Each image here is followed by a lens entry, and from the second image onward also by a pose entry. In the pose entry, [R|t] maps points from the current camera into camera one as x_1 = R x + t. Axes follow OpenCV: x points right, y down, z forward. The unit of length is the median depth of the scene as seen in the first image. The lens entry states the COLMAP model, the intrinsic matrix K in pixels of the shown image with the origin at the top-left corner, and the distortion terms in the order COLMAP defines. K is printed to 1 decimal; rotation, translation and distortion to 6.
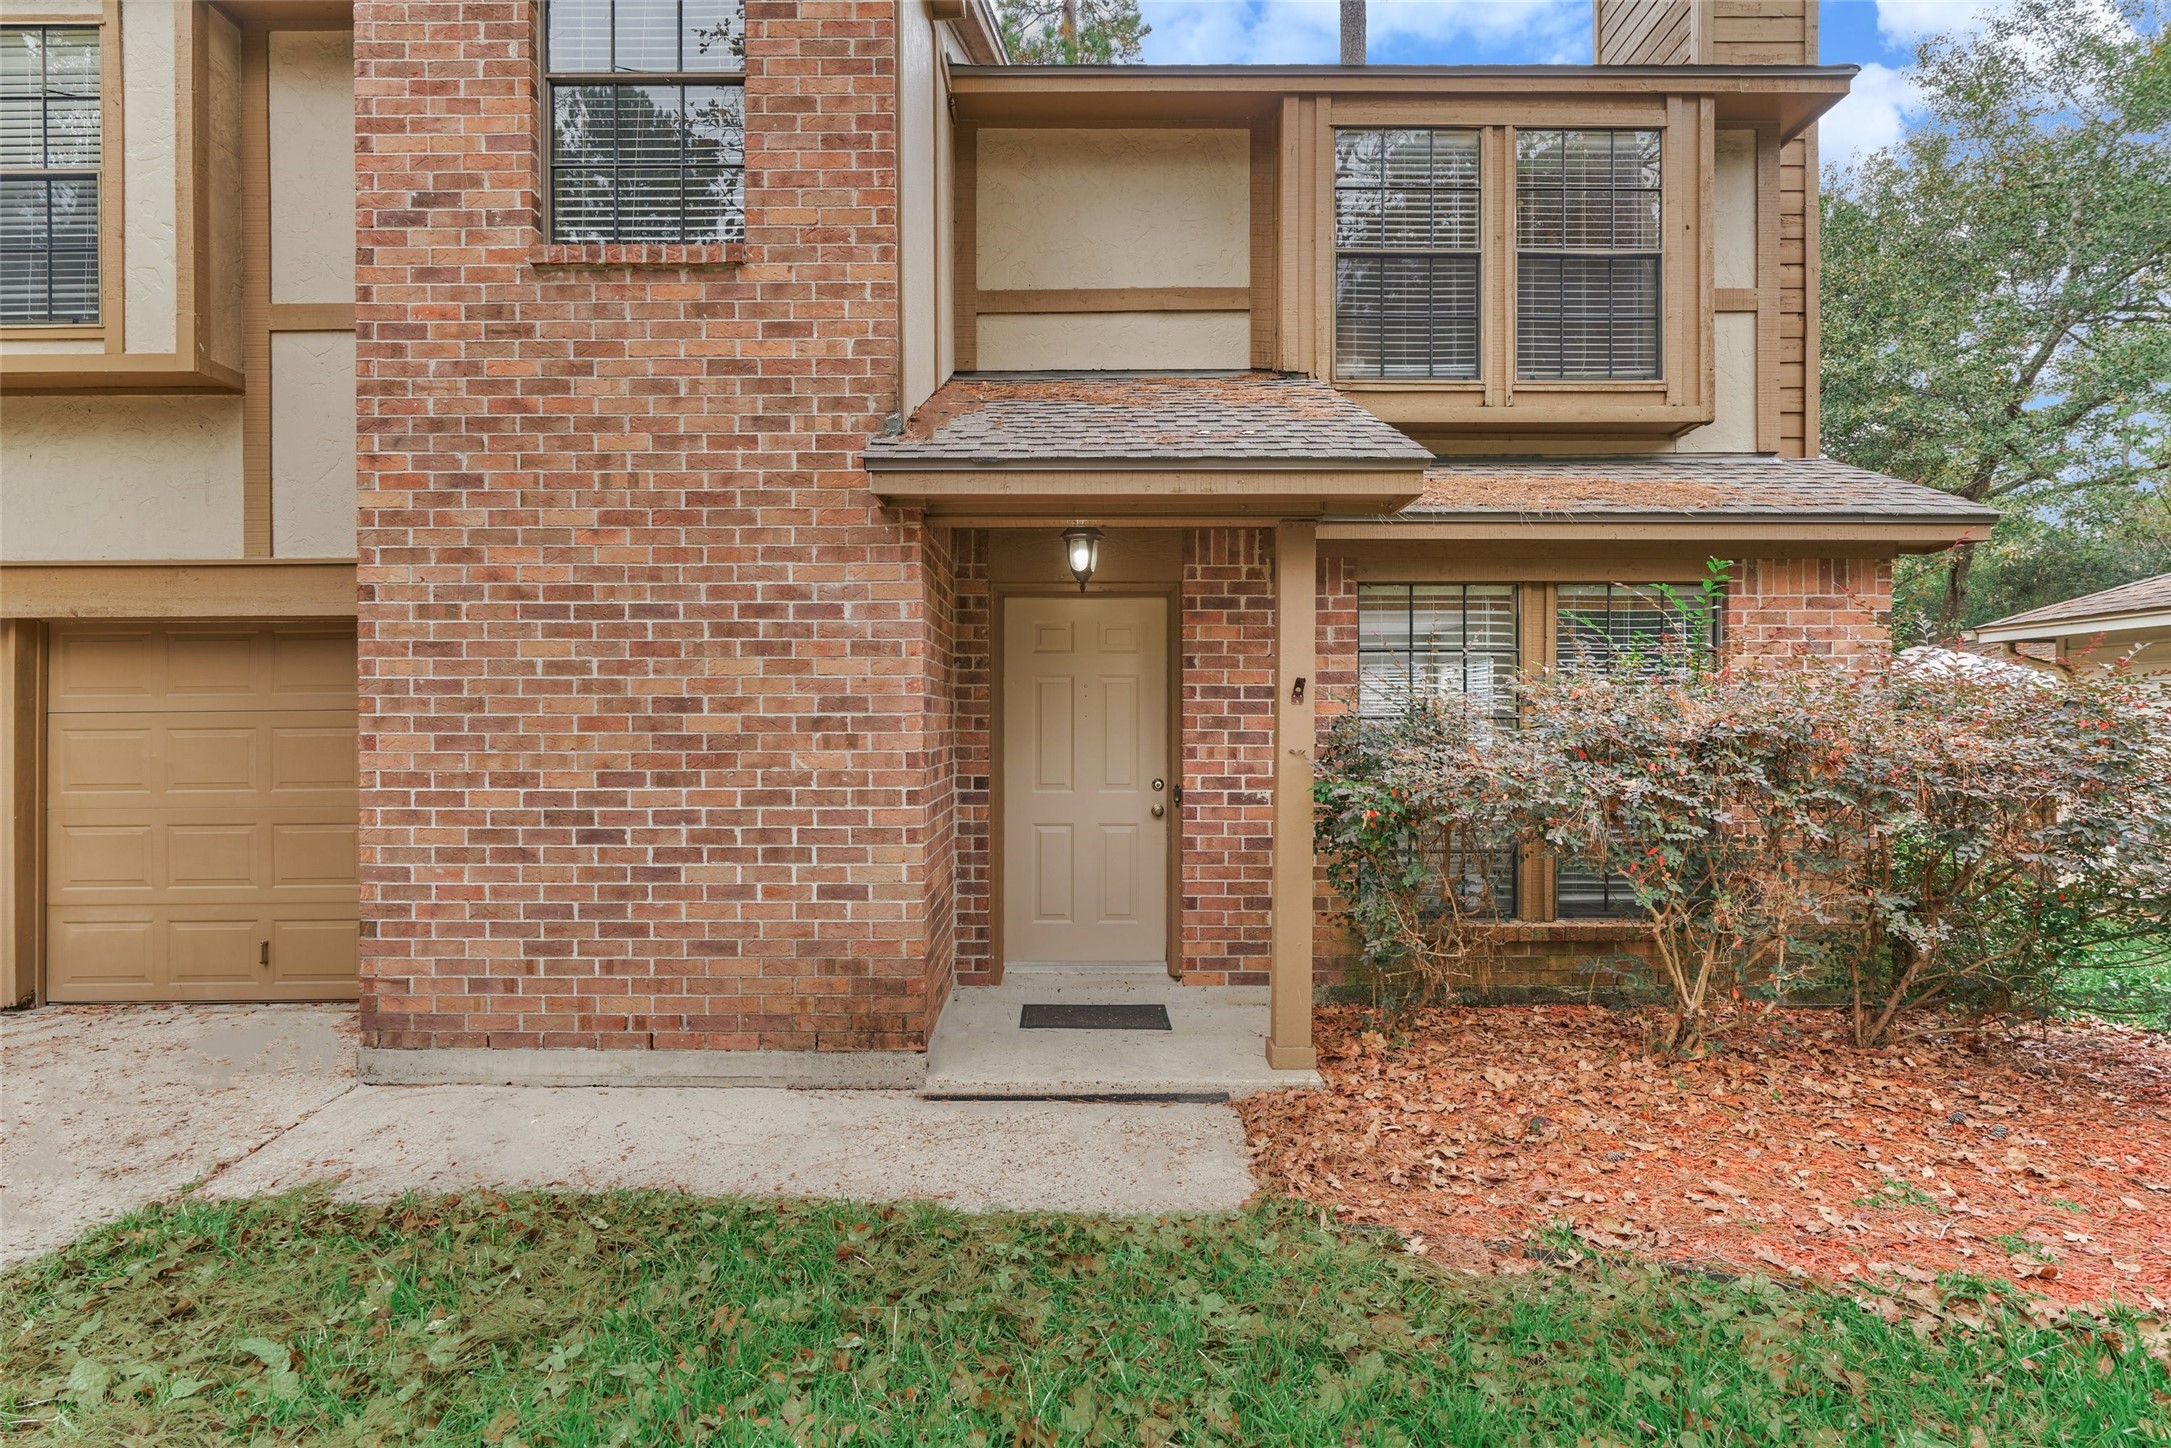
lens RADIAL K [[1120.8, 0, 1076.0], [0, 1120.8, 726.4], [0, 0, 1]] dist [-0.006041, 0.002380]
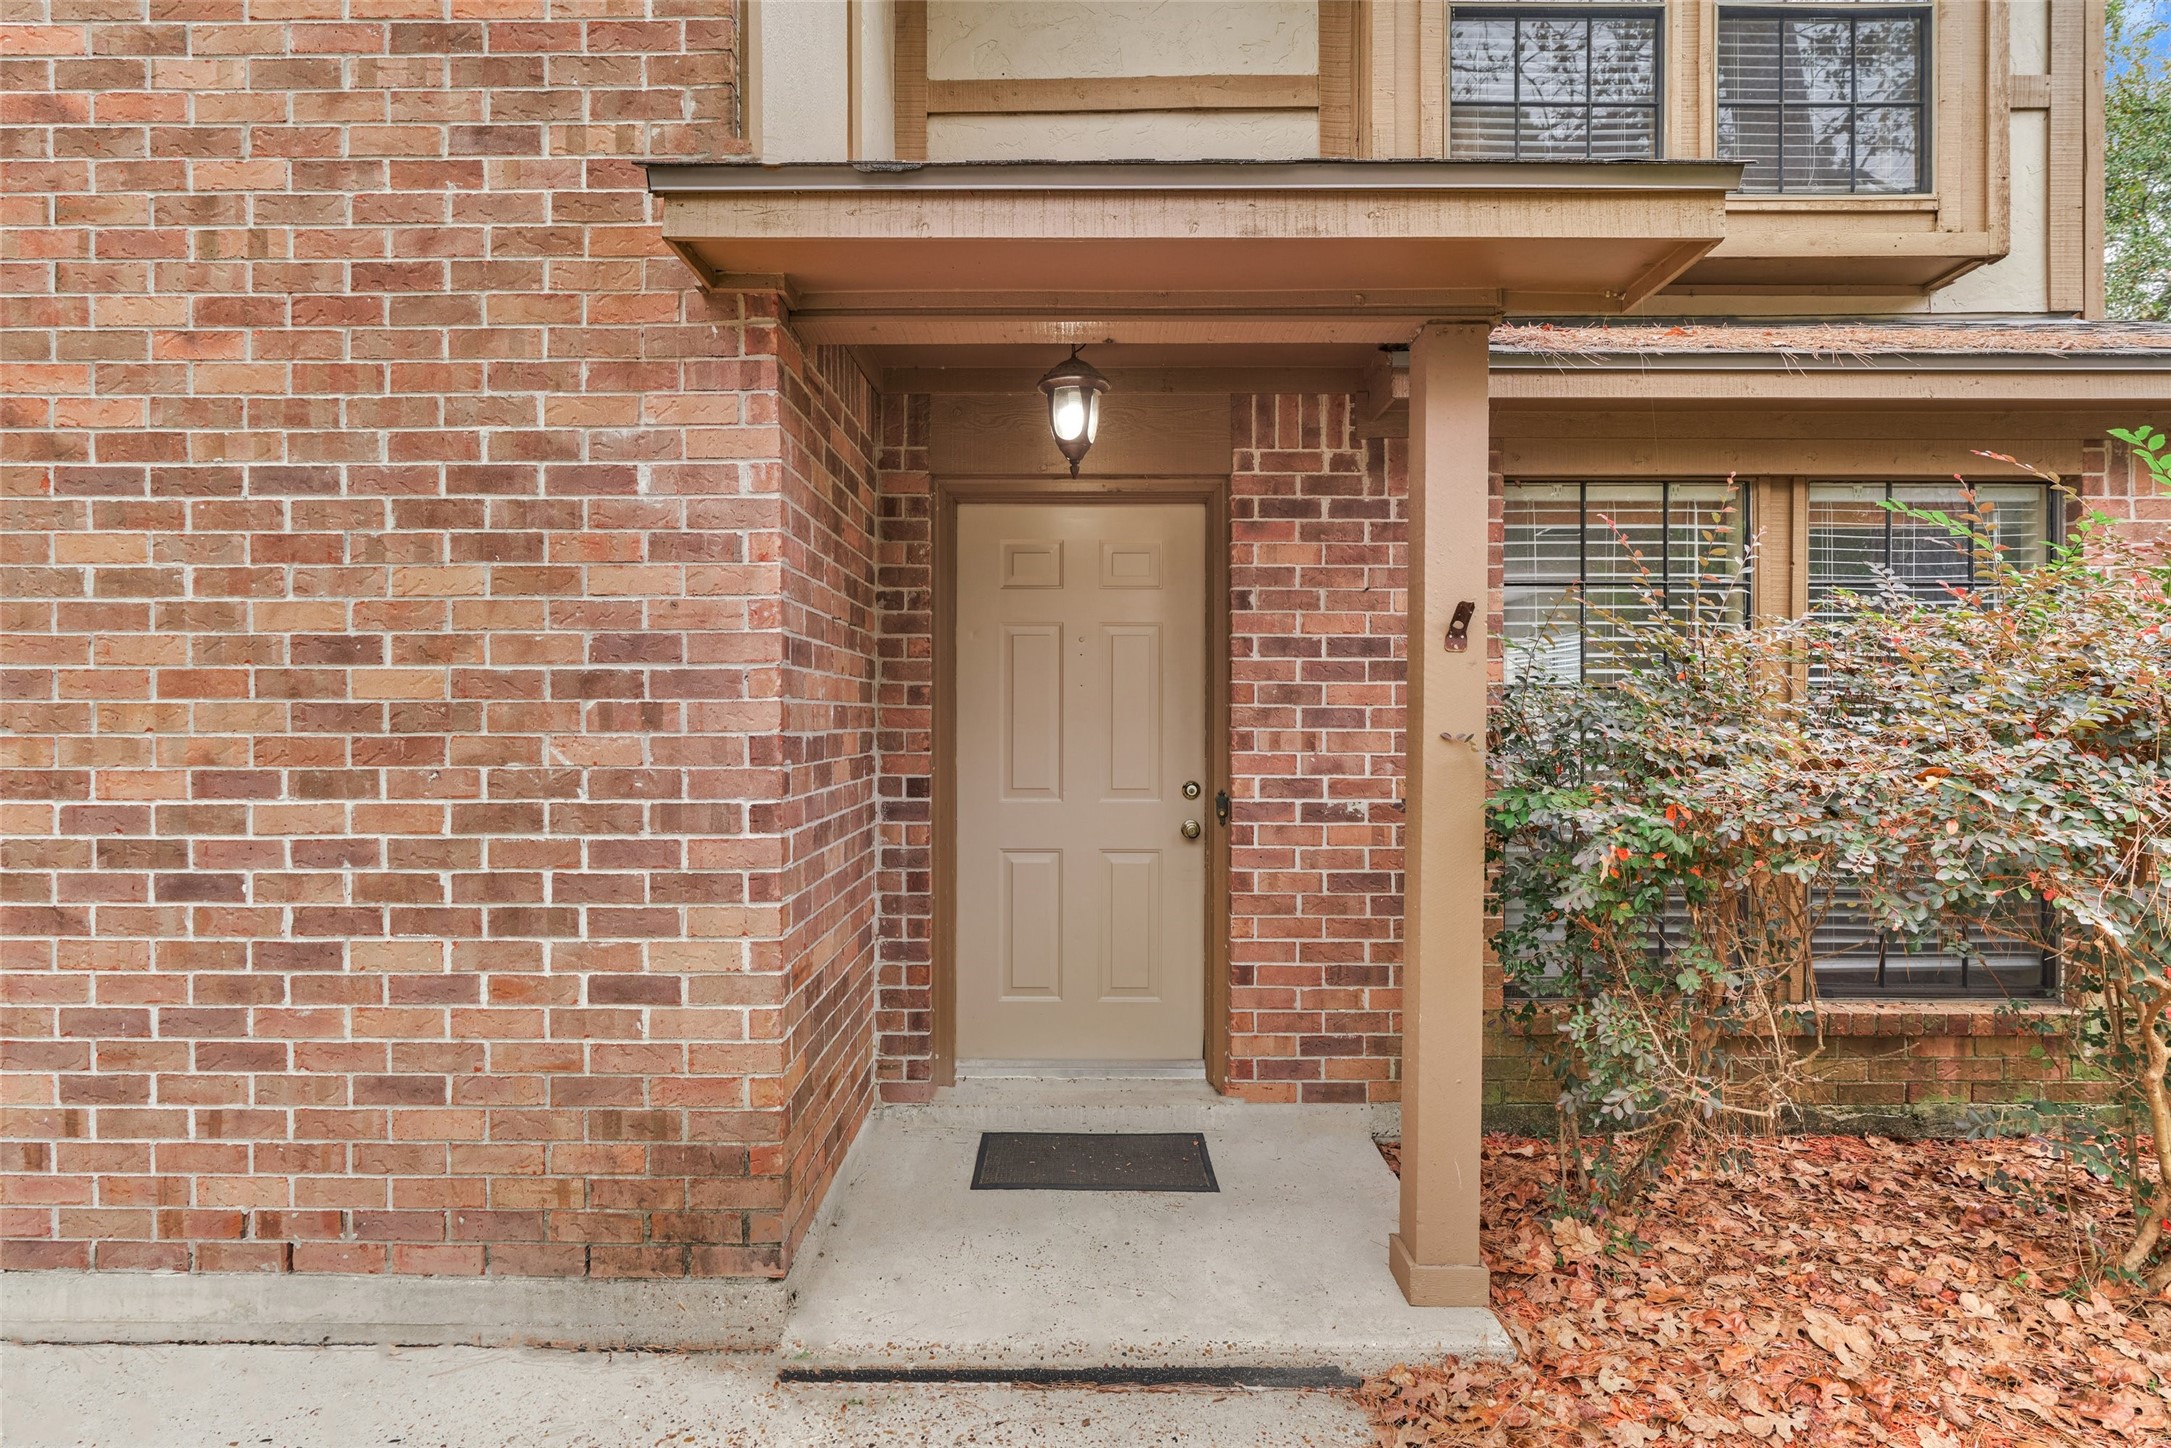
lens RADIAL K [[1120.8, 0, 1077.6], [0, 1120.8, 720.6], [0, 0, 1]] dist [-0.006041, 0.002380]
pose [[0.999995, 0.001385, -0.002721, 0.011014], [-0.001387, 0.999999, -0.000714, 0.015604], [0.002720, 0.000717, 0.999996, 0.449047]]
